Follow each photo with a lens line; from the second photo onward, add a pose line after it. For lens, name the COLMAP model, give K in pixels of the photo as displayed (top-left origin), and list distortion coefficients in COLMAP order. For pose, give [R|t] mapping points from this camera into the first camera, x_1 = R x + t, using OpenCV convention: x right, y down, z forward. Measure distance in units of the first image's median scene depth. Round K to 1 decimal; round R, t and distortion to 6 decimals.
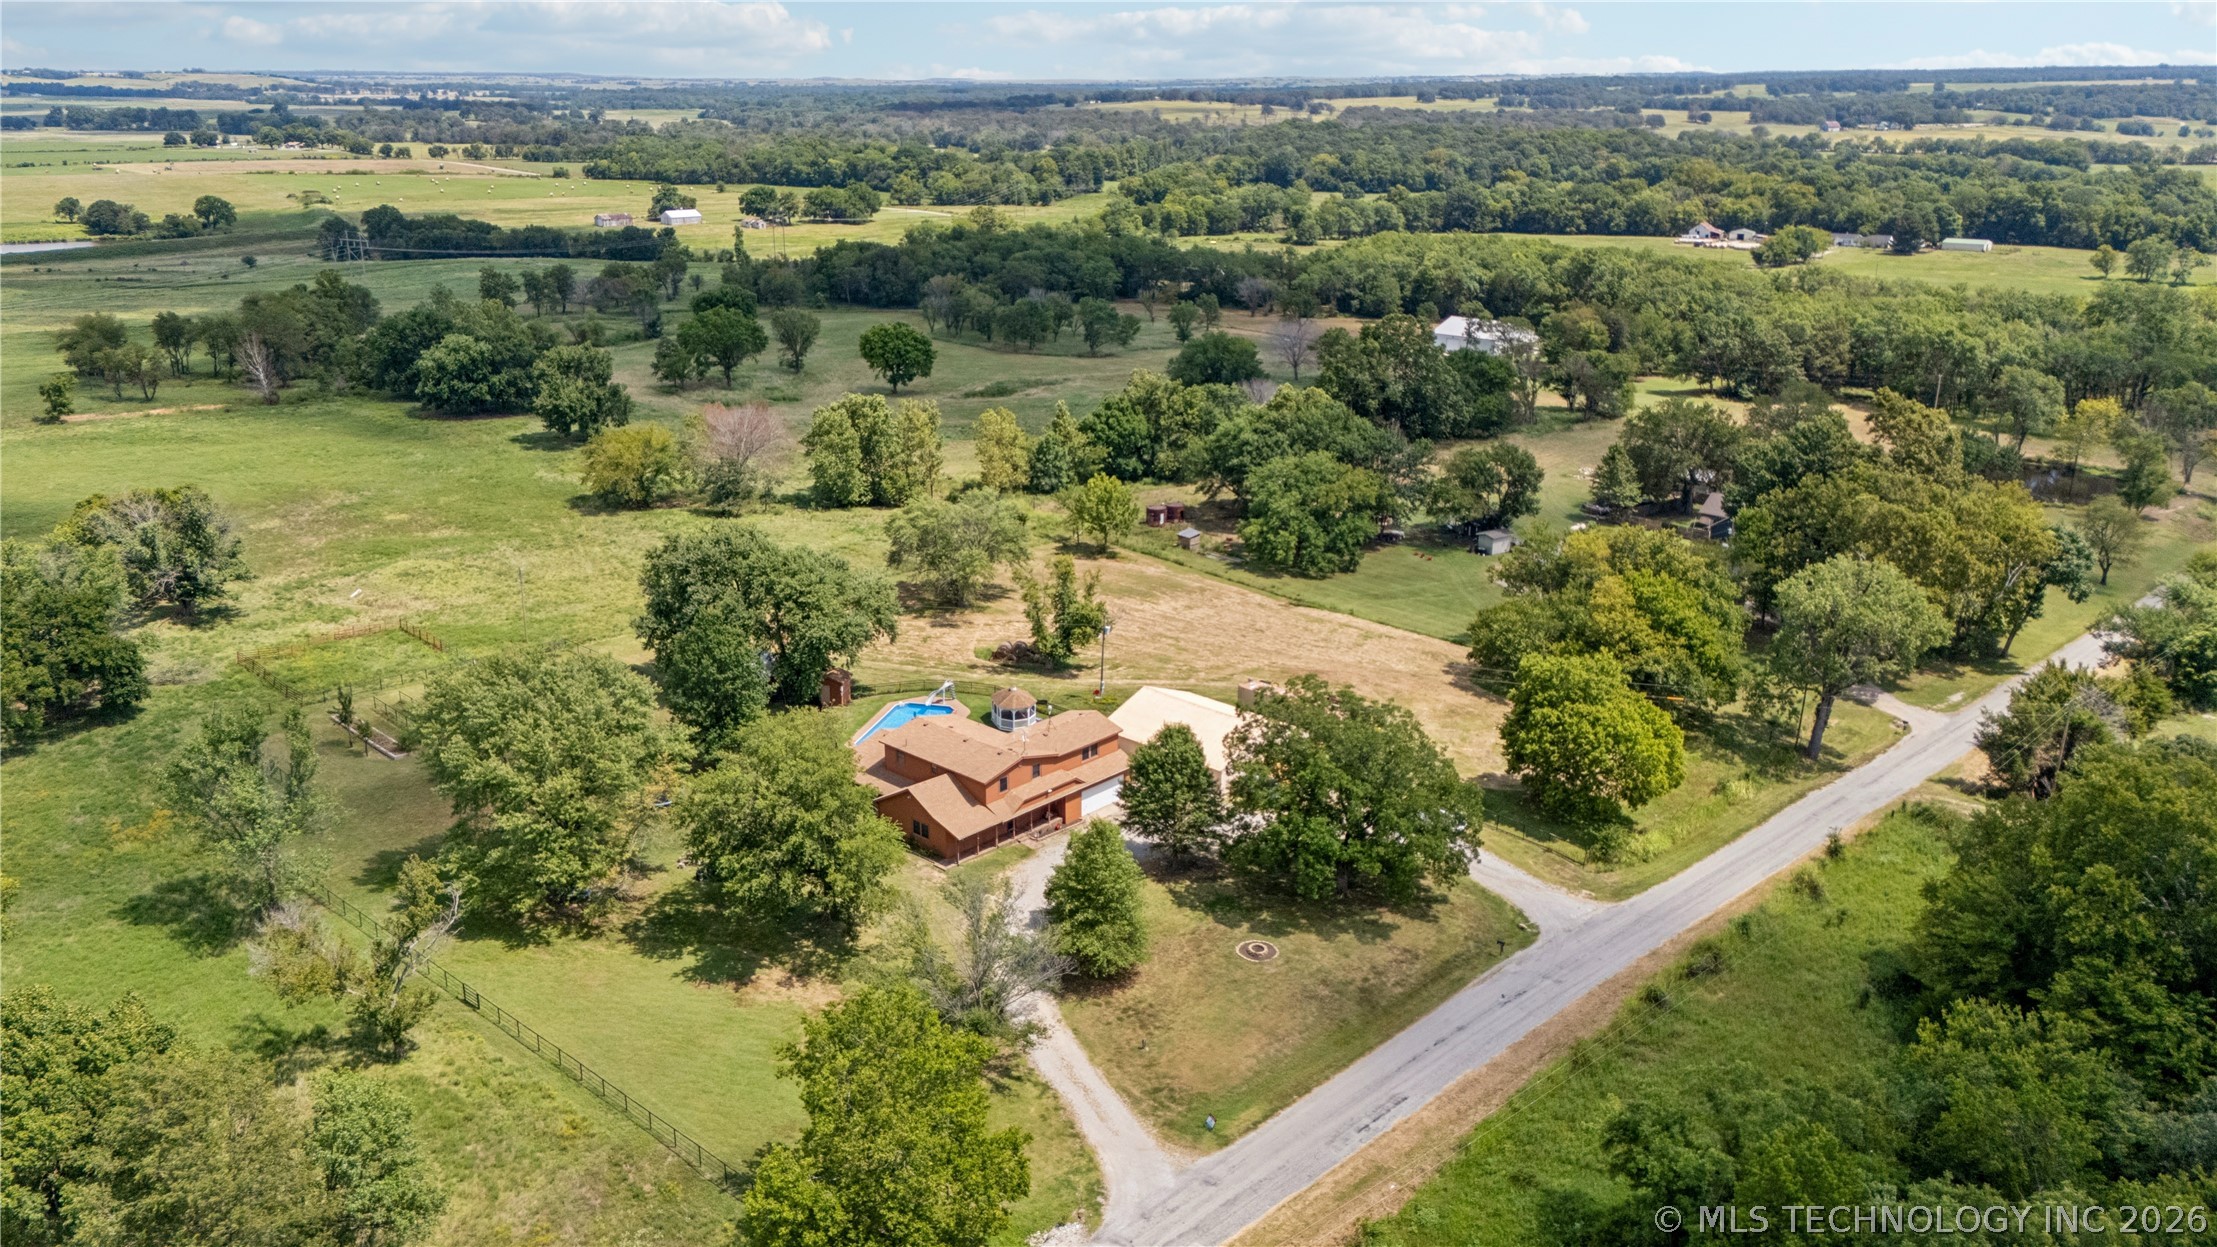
lens RADIAL K [[1656.2, 0, 1108.5], [0, 1656.2, 623.5], [0, 0, 1]] dist [0.078511, -0.055870]
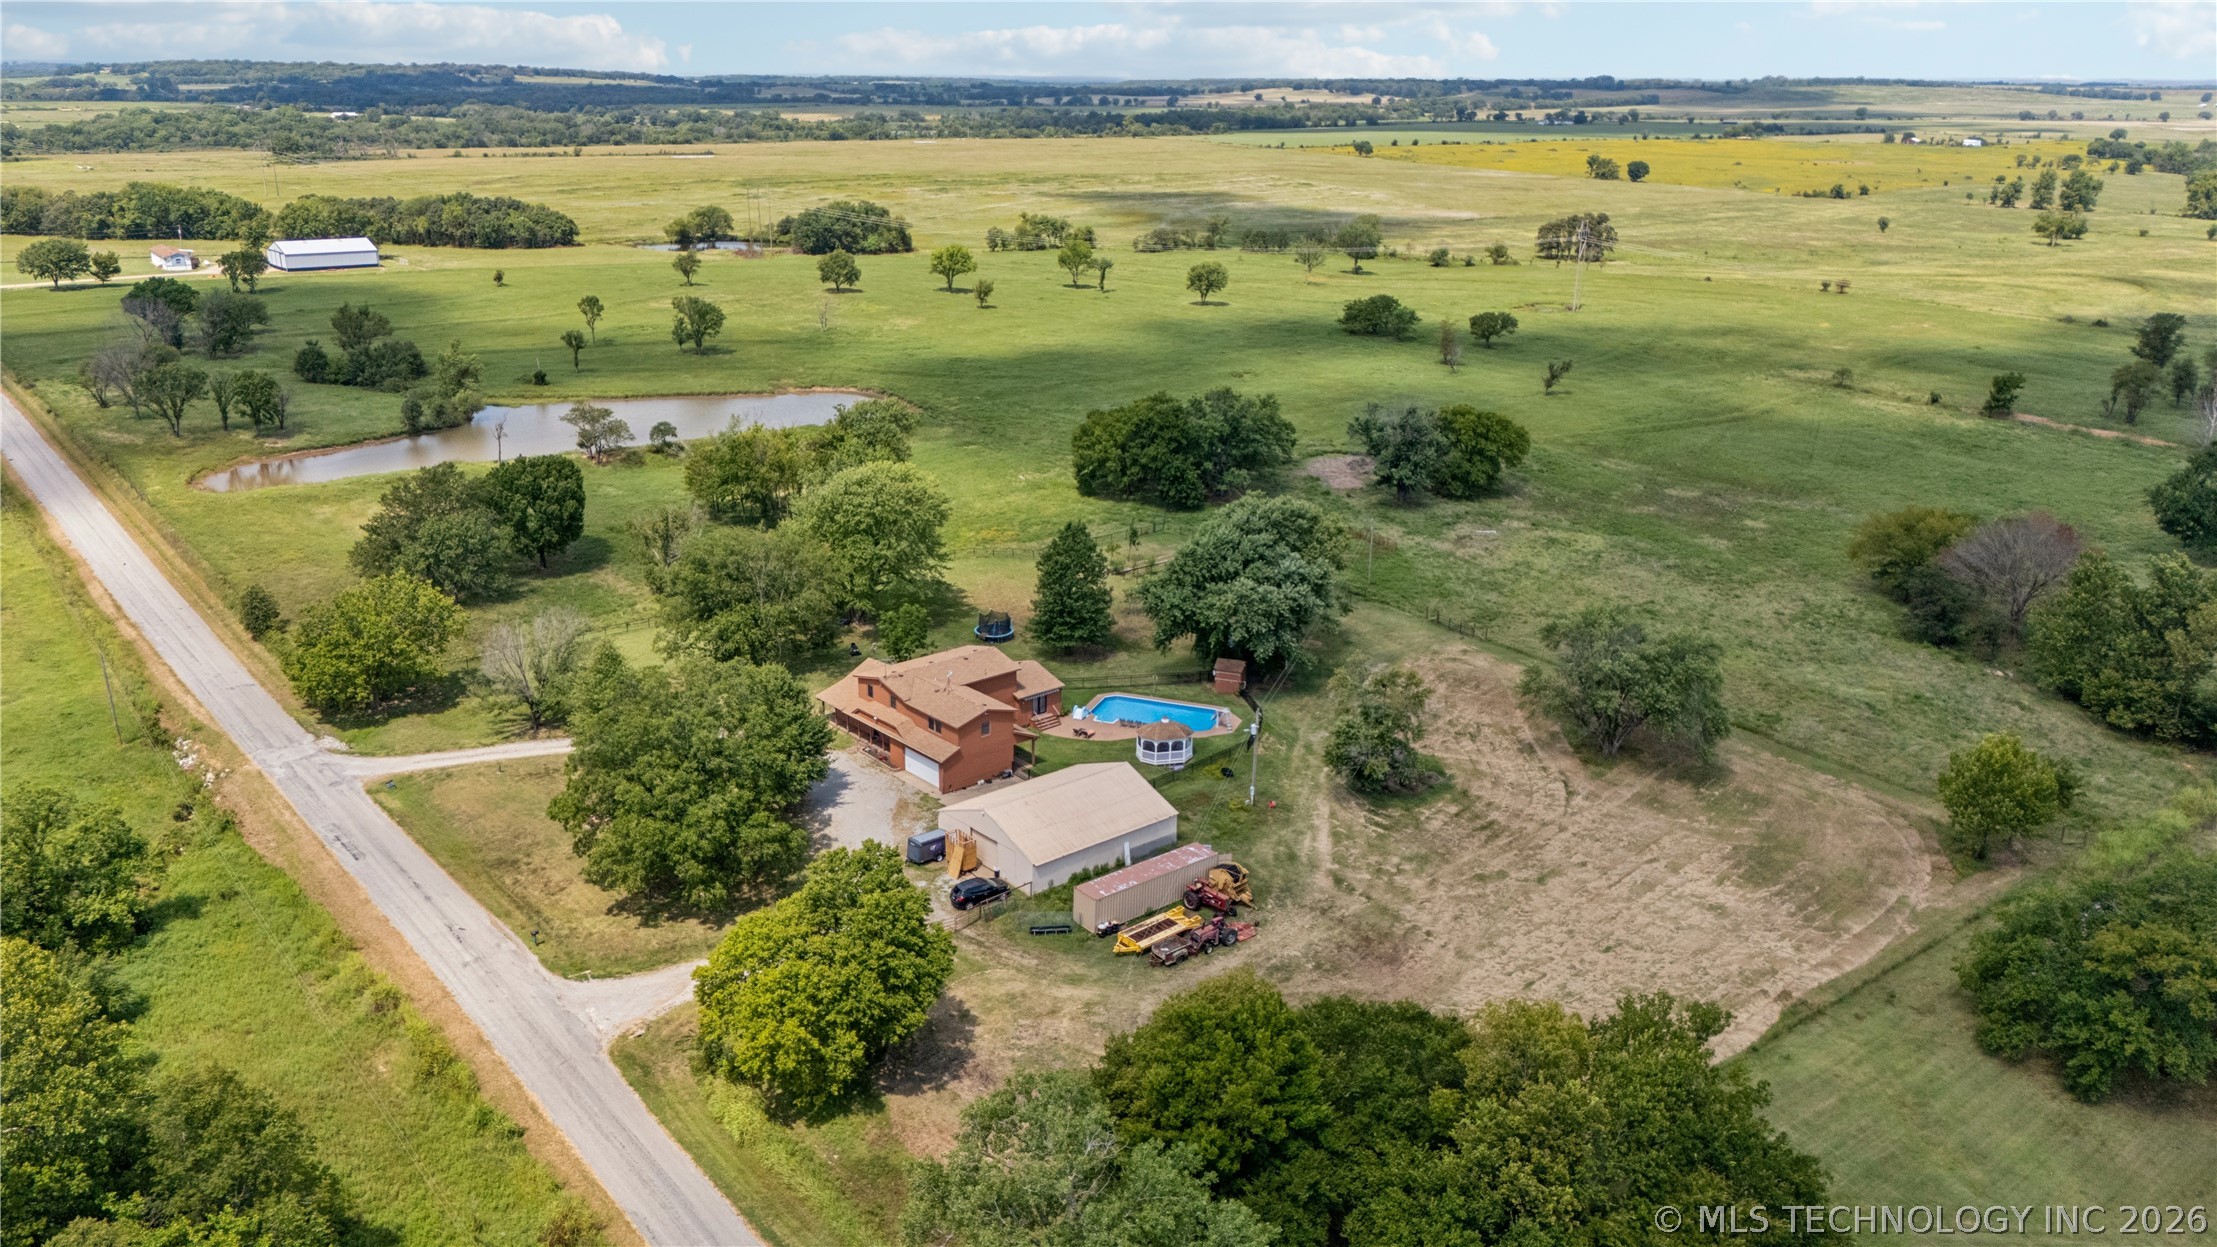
lens RADIAL K [[1656.2, 0, 1108.5], [0, 1656.2, 623.5], [0, 0, 1]] dist [0.078511, -0.055870]
pose [[-0.084238, 0.317947, -0.944359, 0.727250], [-0.328166, 0.886004, 0.327573, -0.273919], [0.940857, 0.337500, 0.029704, 0.821915]]
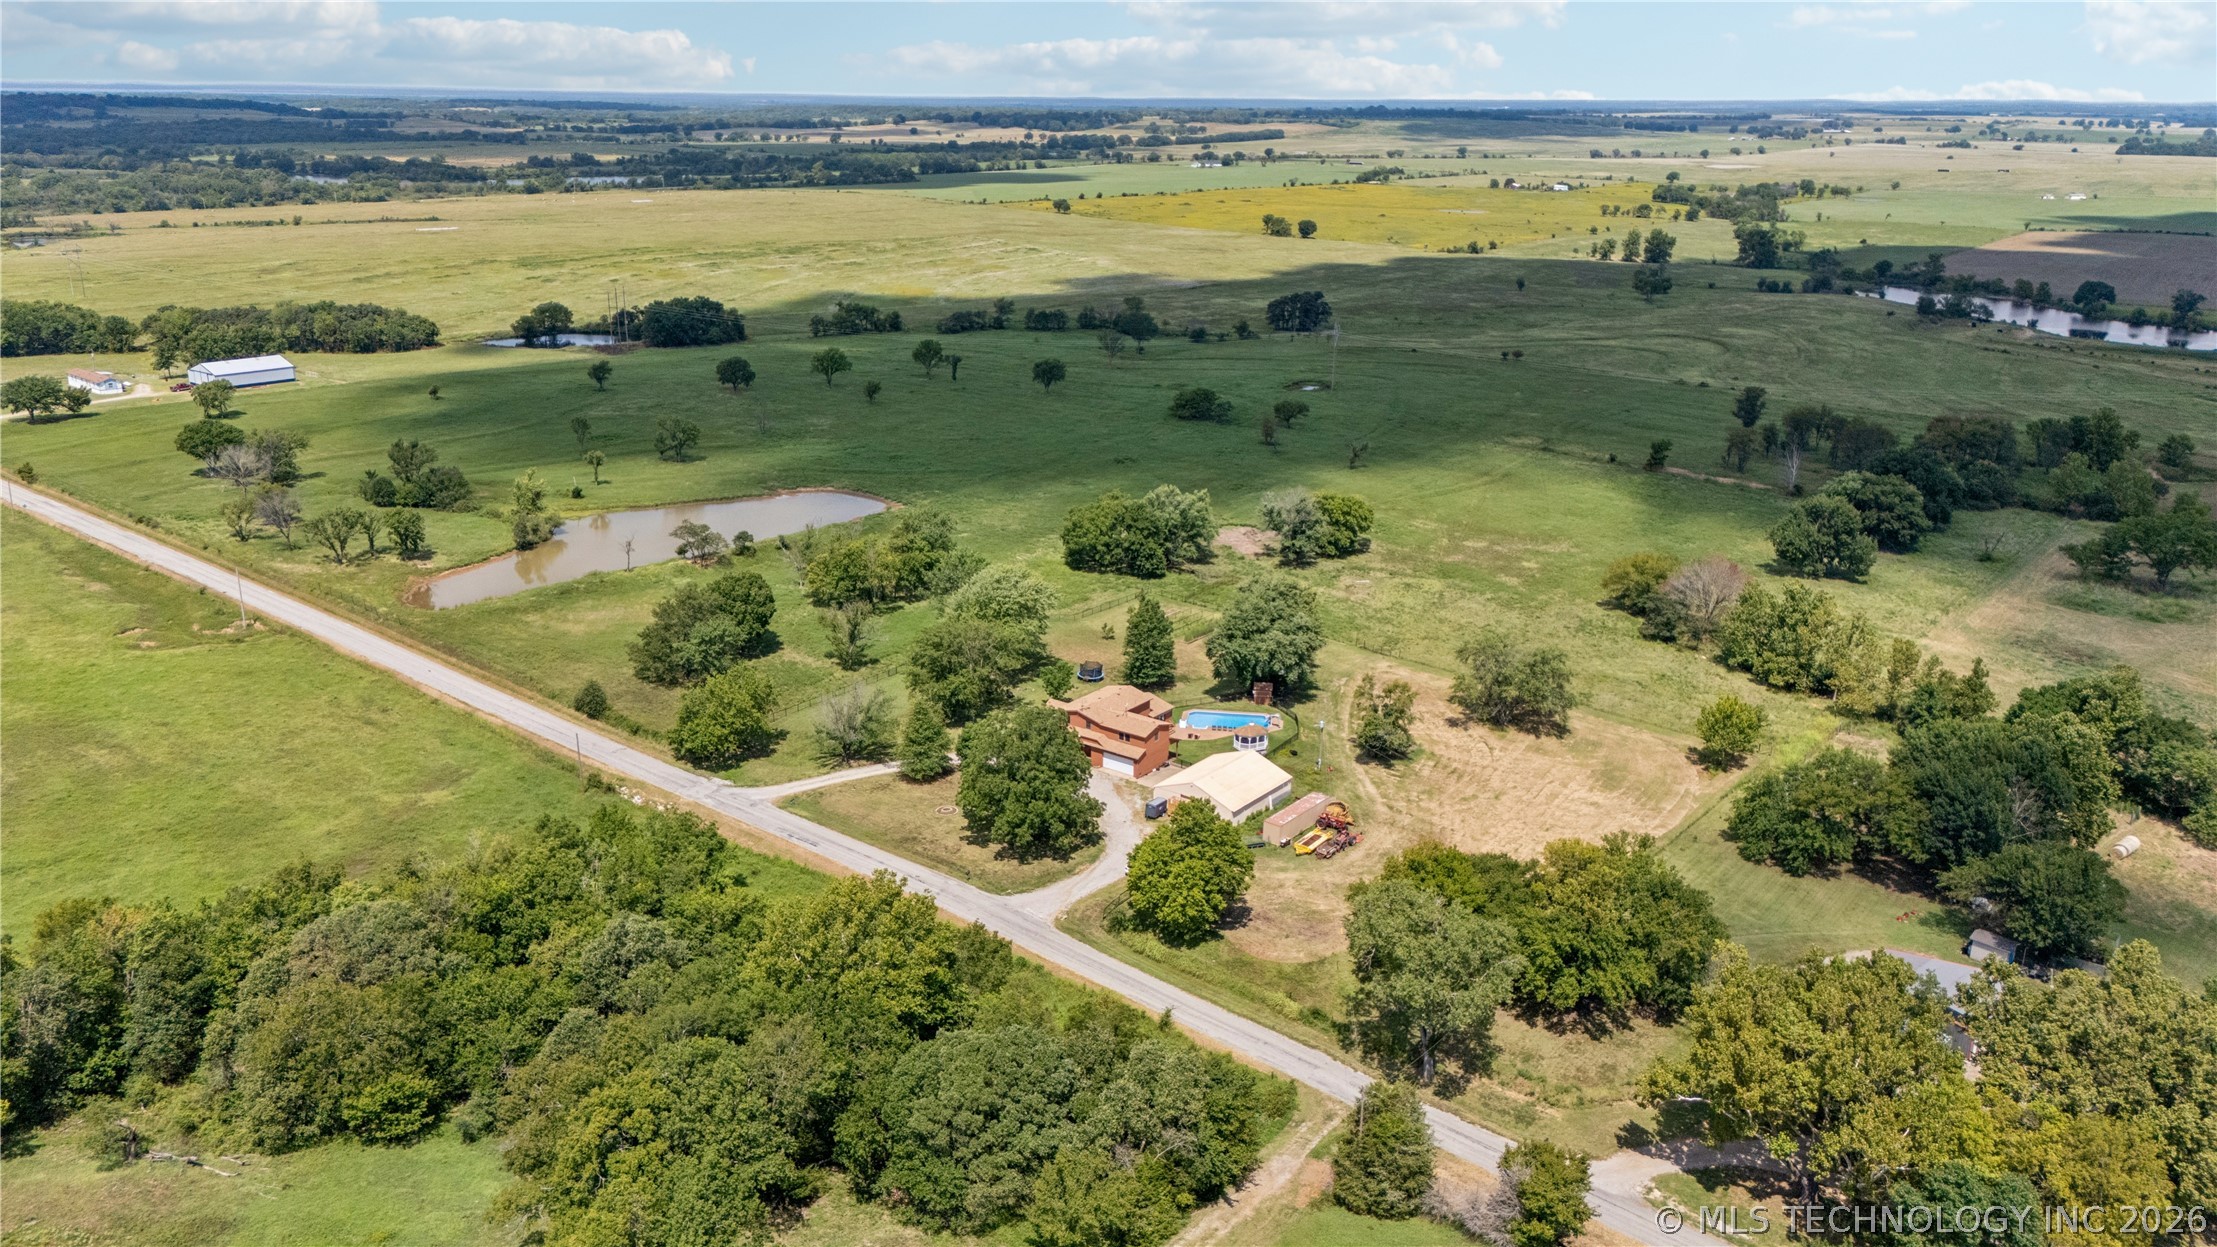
lens RADIAL K [[1656.2, 0, 1108.5], [0, 1656.2, 623.5], [0, 0, 1]] dist [0.078511, -0.055870]
pose [[0.128363, 0.307438, -0.942871, 1.178032], [-0.328182, 0.910338, 0.252151, -0.340696], [0.935852, 0.277067, 0.217749, 0.465899]]
